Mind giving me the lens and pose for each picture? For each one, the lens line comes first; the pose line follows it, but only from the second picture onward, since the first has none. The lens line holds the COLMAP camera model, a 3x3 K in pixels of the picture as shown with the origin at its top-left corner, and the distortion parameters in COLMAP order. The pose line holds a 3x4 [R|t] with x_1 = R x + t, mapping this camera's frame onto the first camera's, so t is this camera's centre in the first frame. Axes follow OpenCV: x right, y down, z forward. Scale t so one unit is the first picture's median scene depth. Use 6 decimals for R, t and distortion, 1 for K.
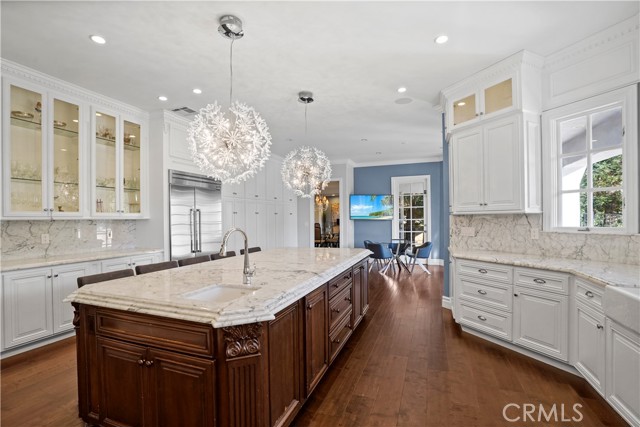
lens RADIAL K [[300.9, 0, 316.5], [0, 300.9, 218.2], [0, 0, 1]] dist [-0.027653, -0.000244]
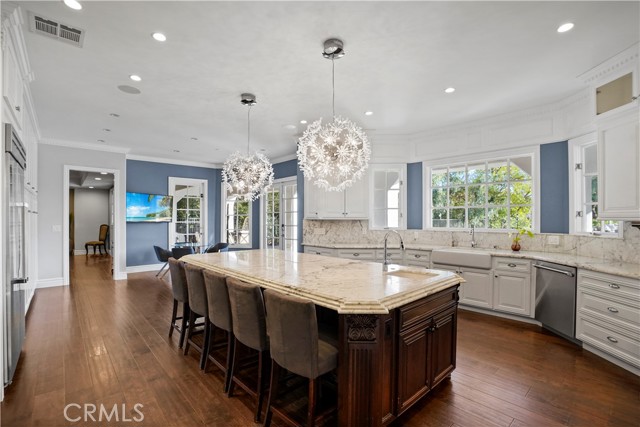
lens RADIAL K [[300.9, 0, 317.2], [0, 300.9, 216.6], [0, 0, 1]] dist [-0.027653, -0.000244]
pose [[0.478821, 0.010766, 0.877846, -0.367920], [-0.007326, 0.999939, -0.008267, -0.007069], [-0.877882, -0.002472, 0.478871, 0.136017]]
